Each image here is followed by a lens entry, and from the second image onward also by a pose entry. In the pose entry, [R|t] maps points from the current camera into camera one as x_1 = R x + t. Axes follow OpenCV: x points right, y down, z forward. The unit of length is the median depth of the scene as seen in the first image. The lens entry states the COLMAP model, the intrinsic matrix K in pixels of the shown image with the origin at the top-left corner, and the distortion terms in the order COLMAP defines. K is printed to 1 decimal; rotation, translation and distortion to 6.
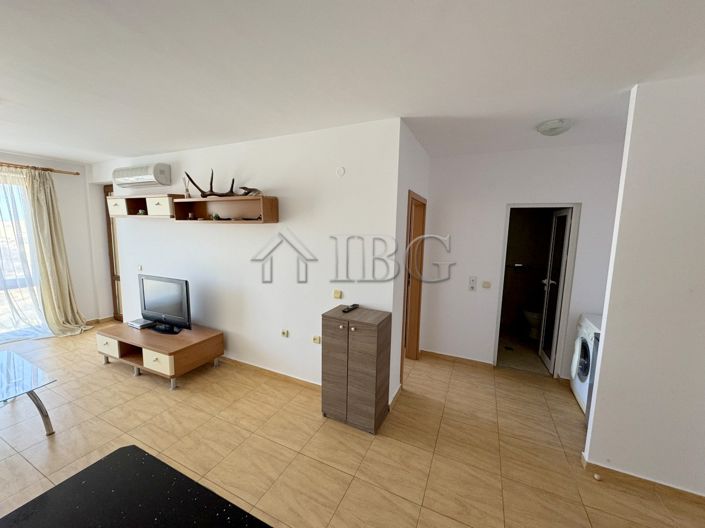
lens RADIAL K [[280.1, 0, 354.9], [0, 280.1, 263.2], [0, 0, 1]] dist [-0.006527, 0.001267]
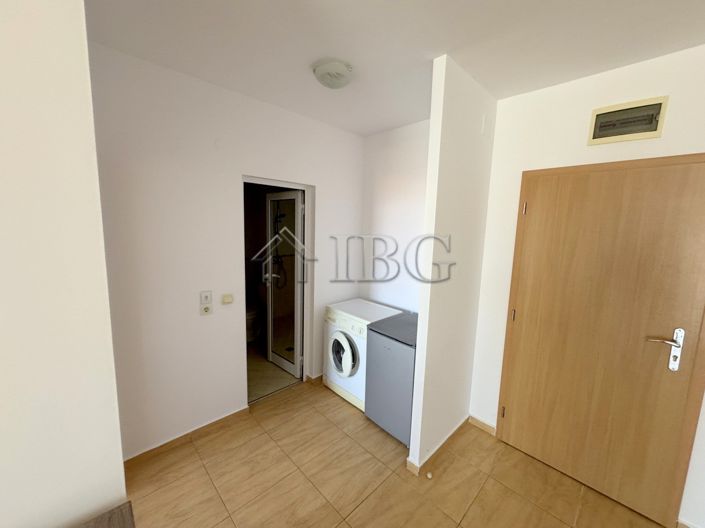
lens RADIAL K [[280.1, 0, 356.8], [0, 280.1, 264.9], [0, 0, 1]] dist [-0.006527, 0.001267]
pose [[0.359627, -0.137967, 0.922840, -0.006897], [0.086571, 0.989676, 0.114223, -0.052139], [-0.929071, 0.038813, 0.367858, 0.513510]]
